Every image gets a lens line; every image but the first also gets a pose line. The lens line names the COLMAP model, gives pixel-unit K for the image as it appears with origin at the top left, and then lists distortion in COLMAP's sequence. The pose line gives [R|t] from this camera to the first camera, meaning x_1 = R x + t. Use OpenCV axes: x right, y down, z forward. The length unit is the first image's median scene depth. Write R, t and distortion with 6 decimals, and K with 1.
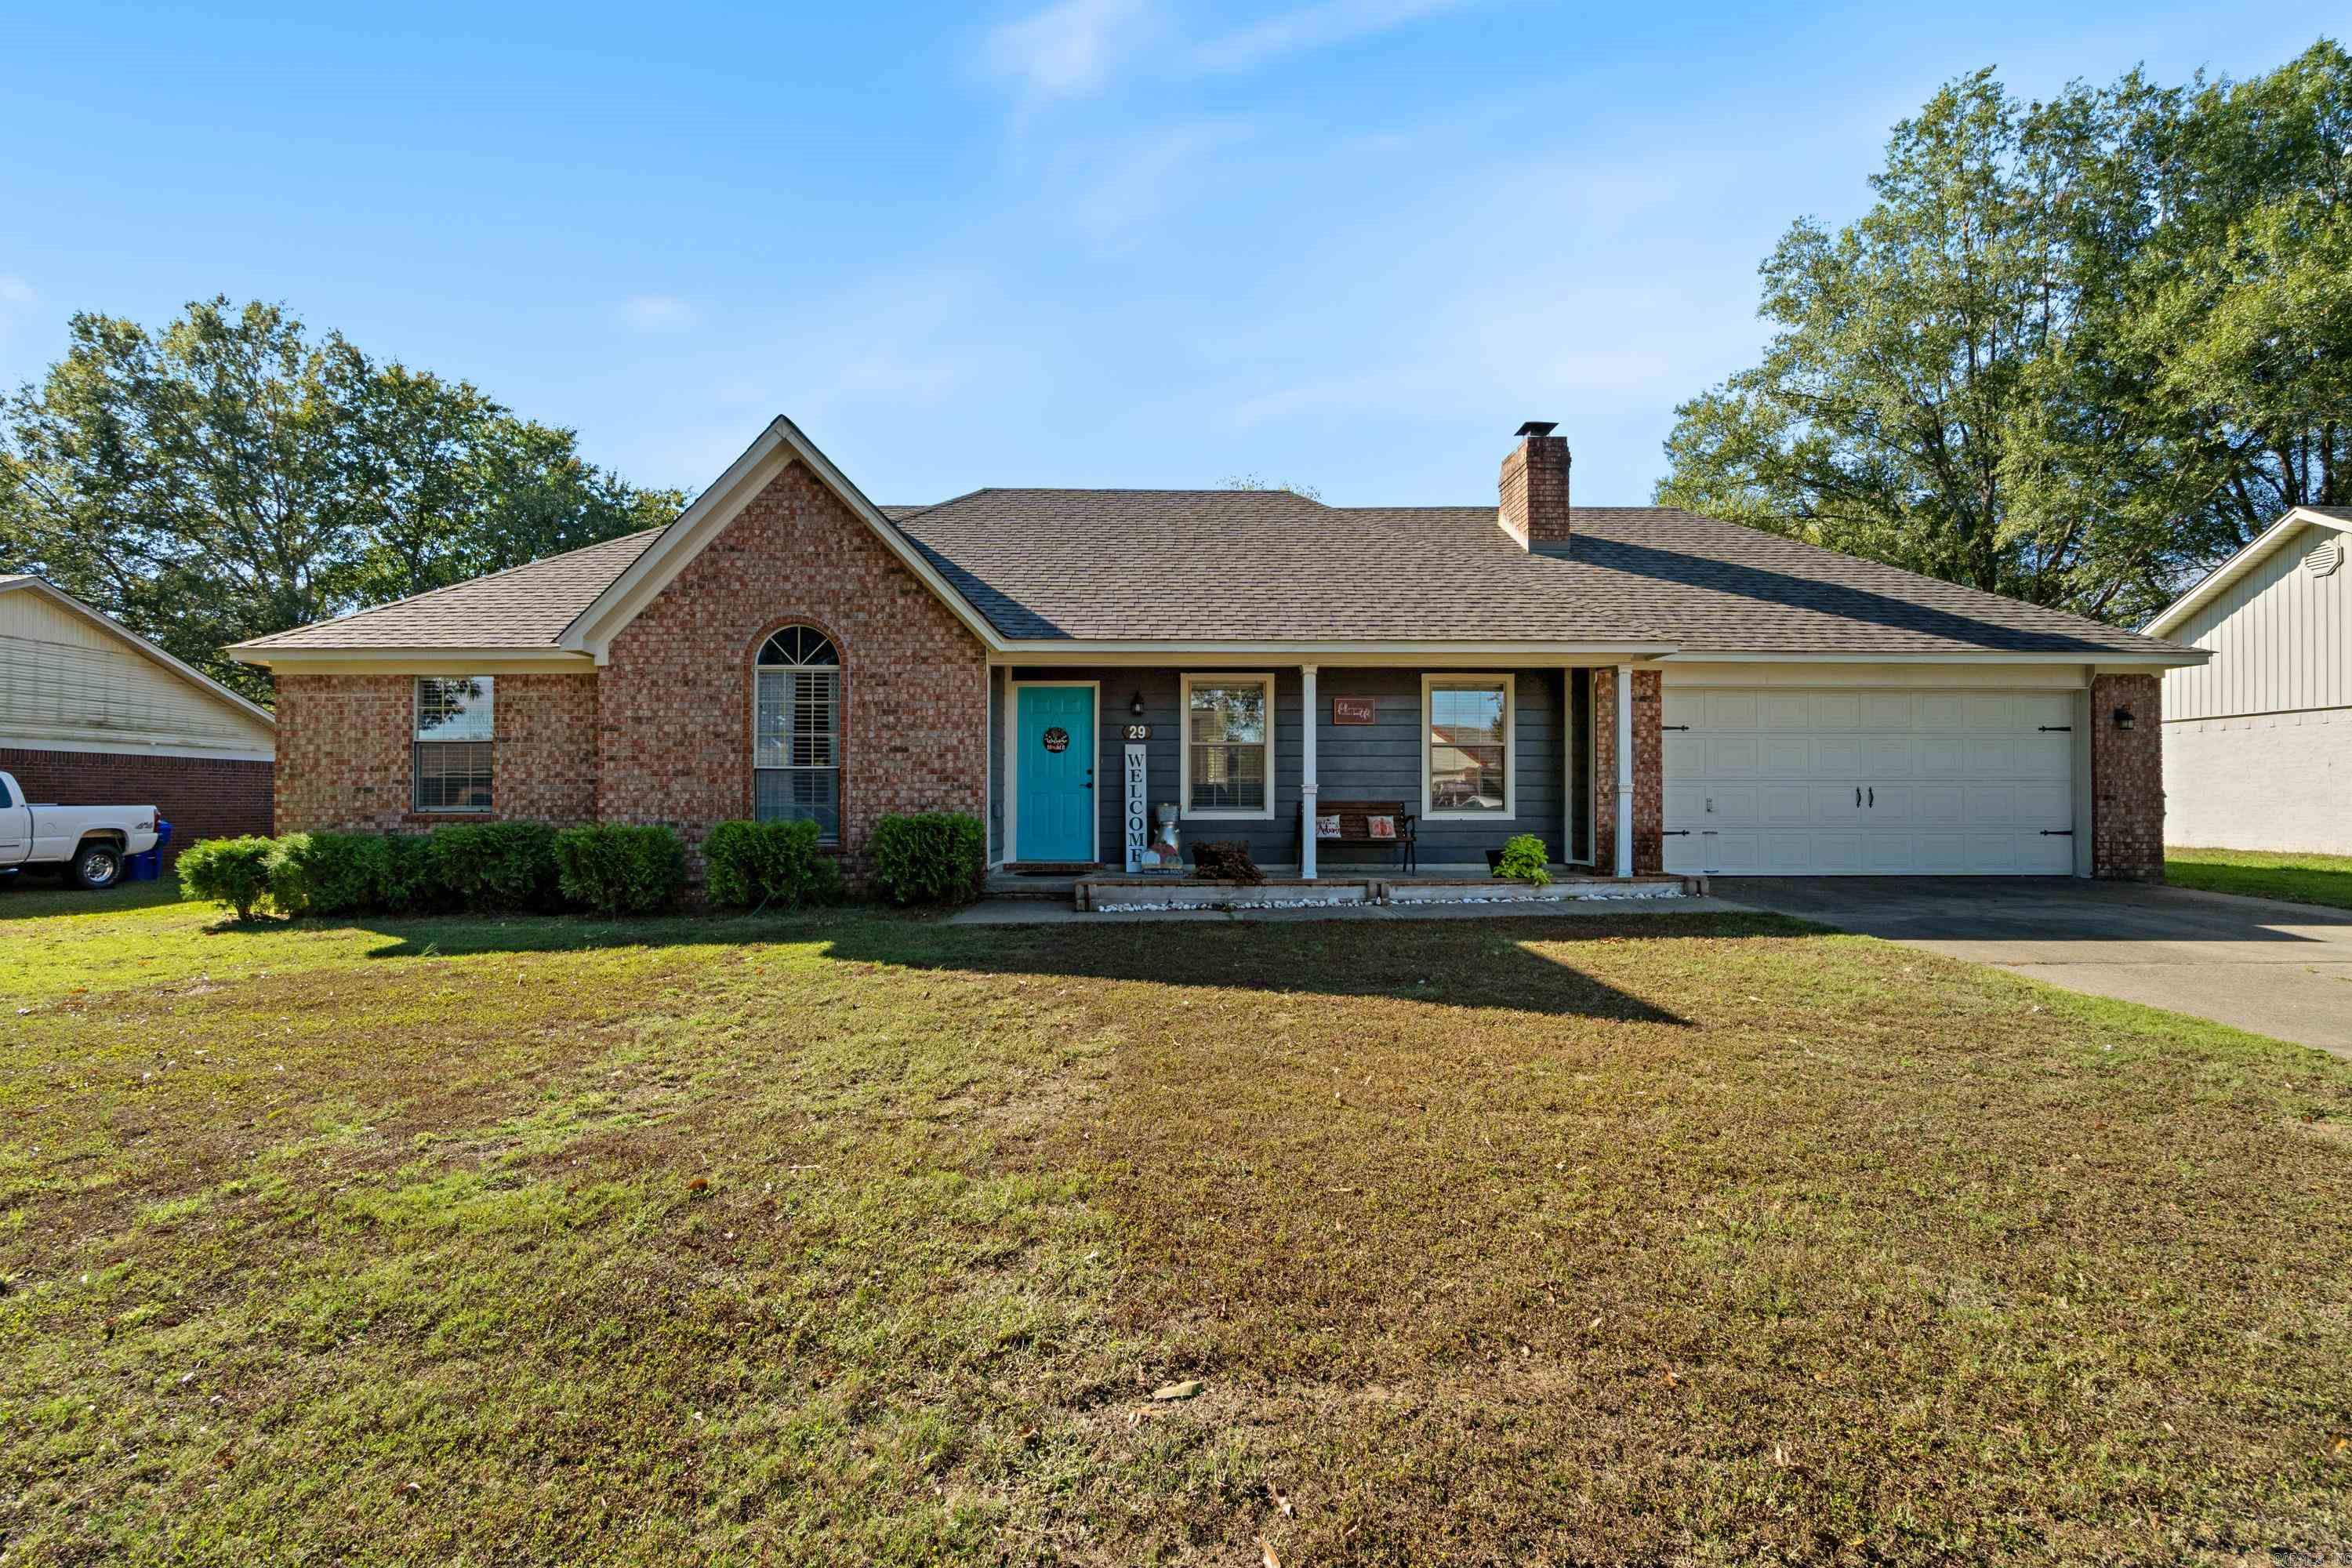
lens RADIAL K [[1017.3, 0, 1181.5], [0, 1017.3, 802.1], [0, 0, 1]] dist [-0.009372, 0.002630]
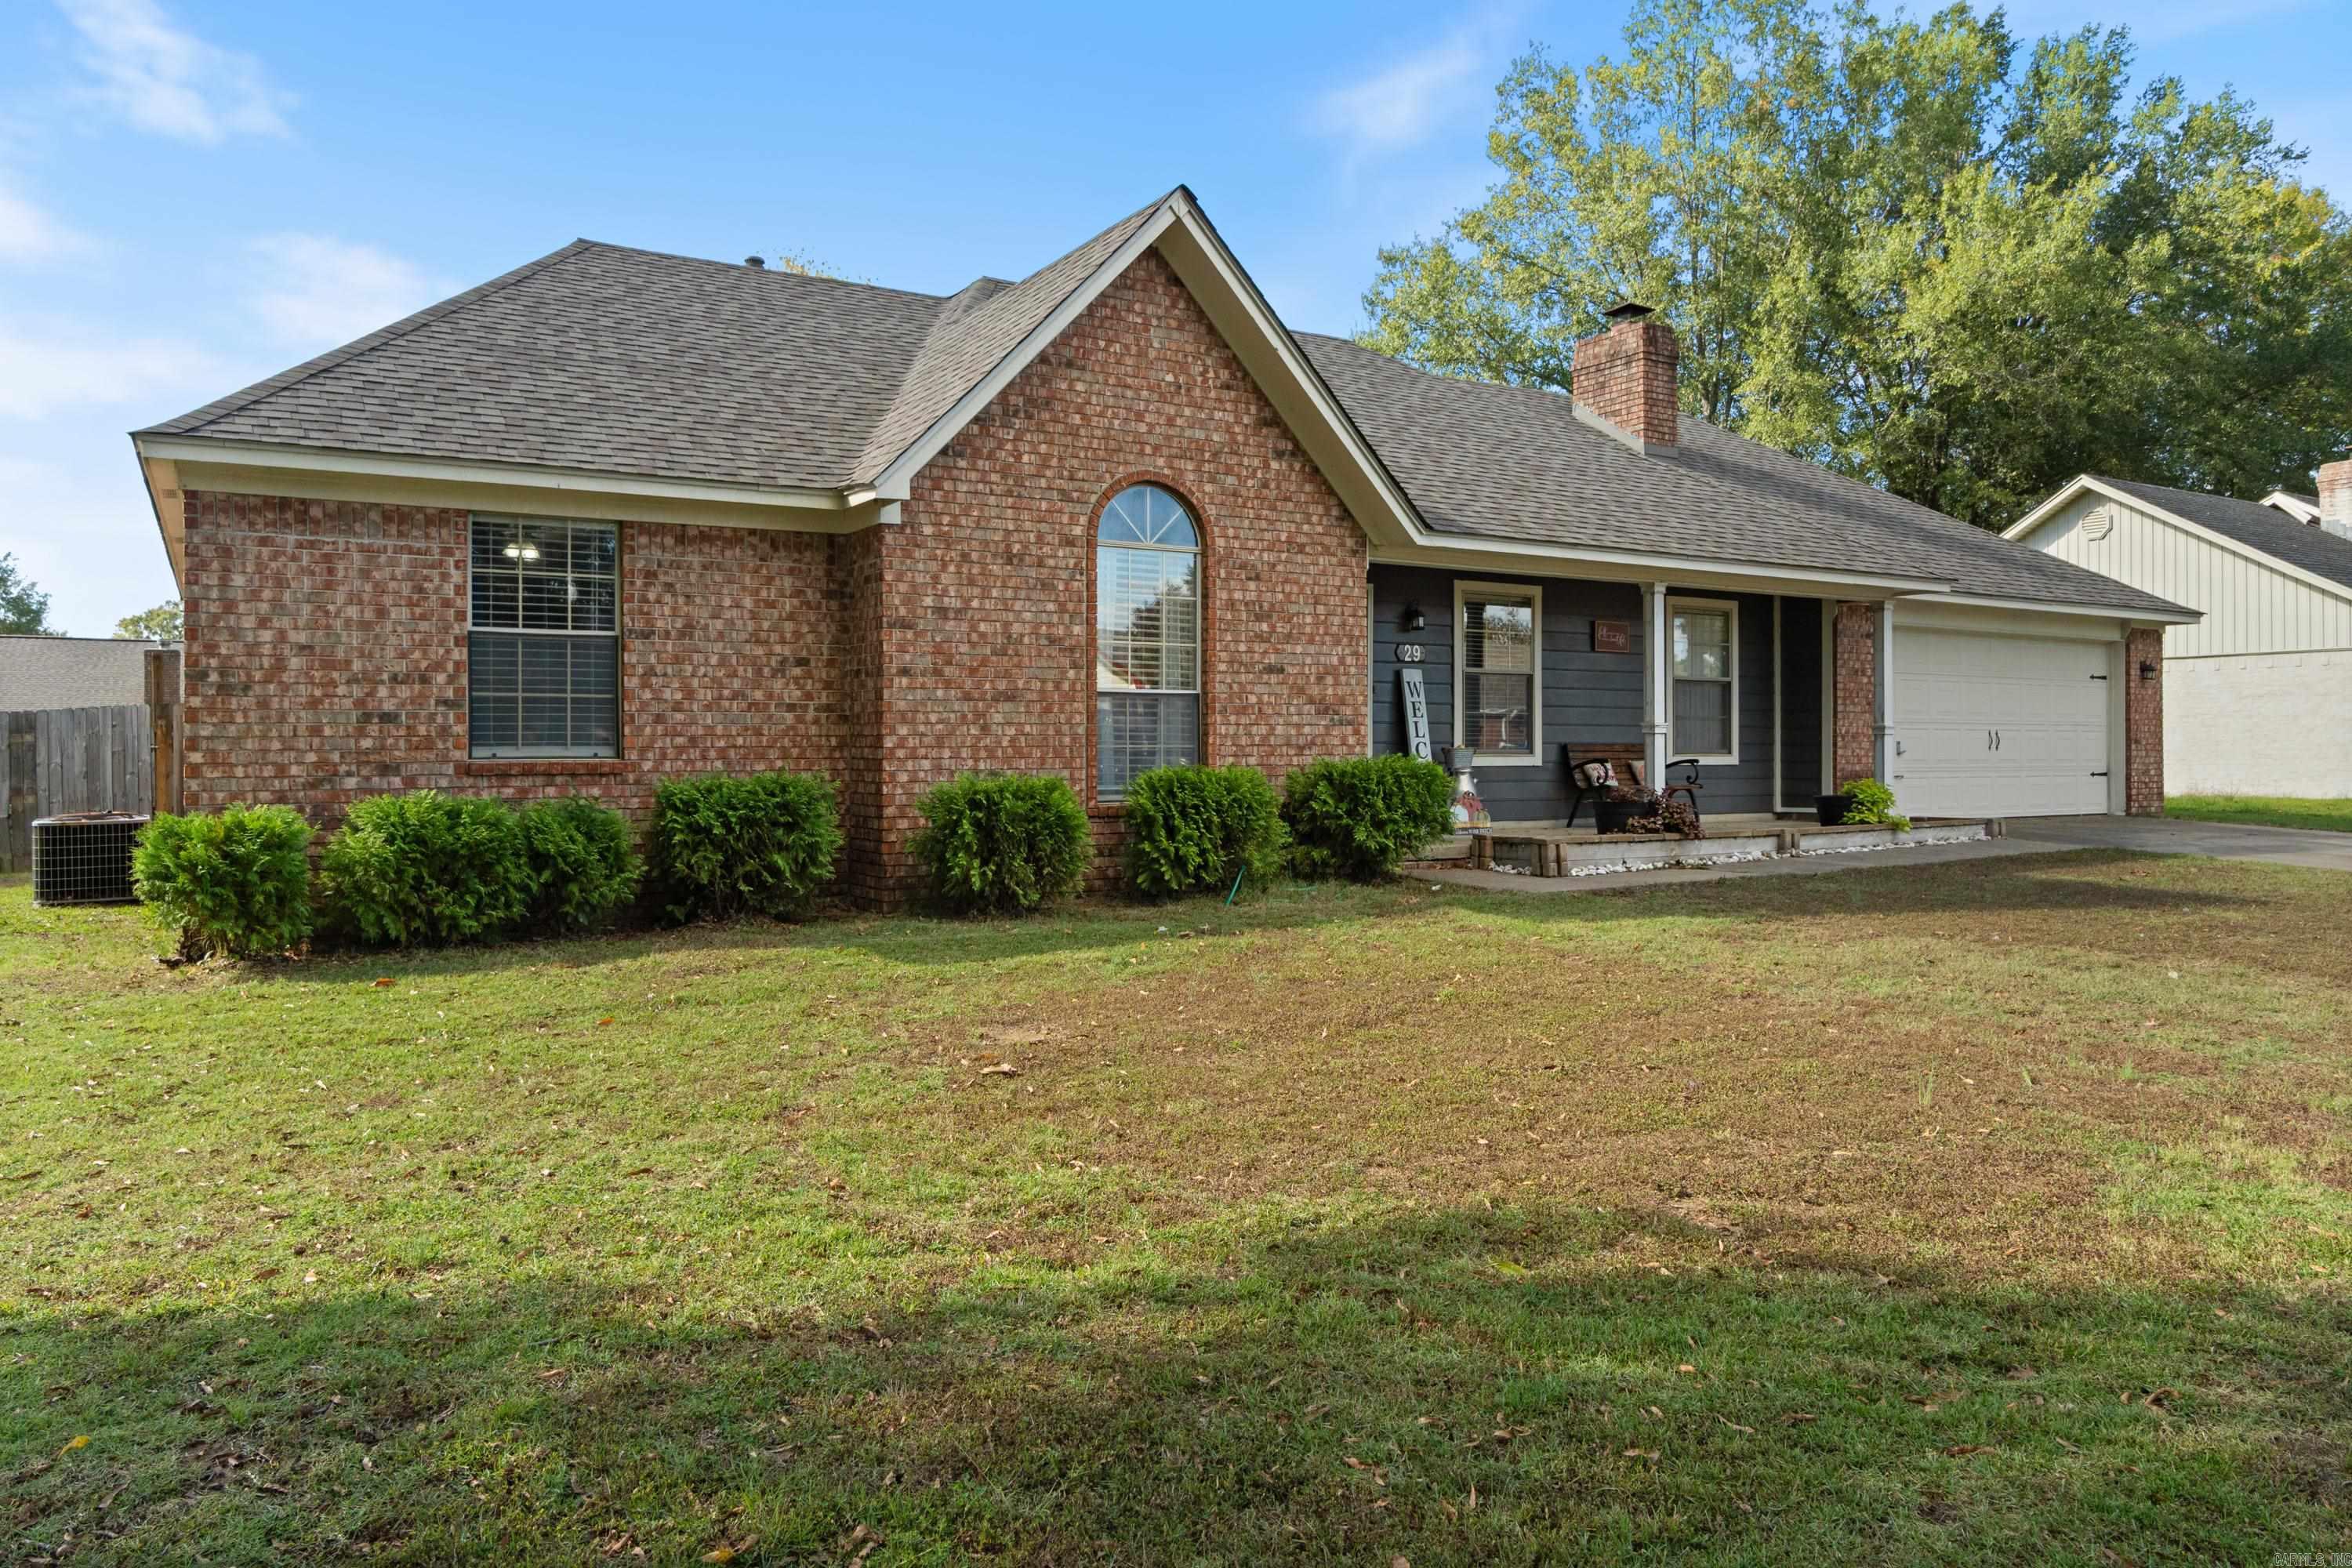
lens RADIAL K [[1564.1, 0, 1174.6], [0, 1564.1, 765.8], [0, 0, 1]] dist [-0.004492, 0.001651]
pose [[0.866584, -0.004626, 0.499010, -0.896572], [0.000758, 0.999968, 0.007955, 0.008202], [-0.499030, -0.006516, 0.866560, 0.067158]]
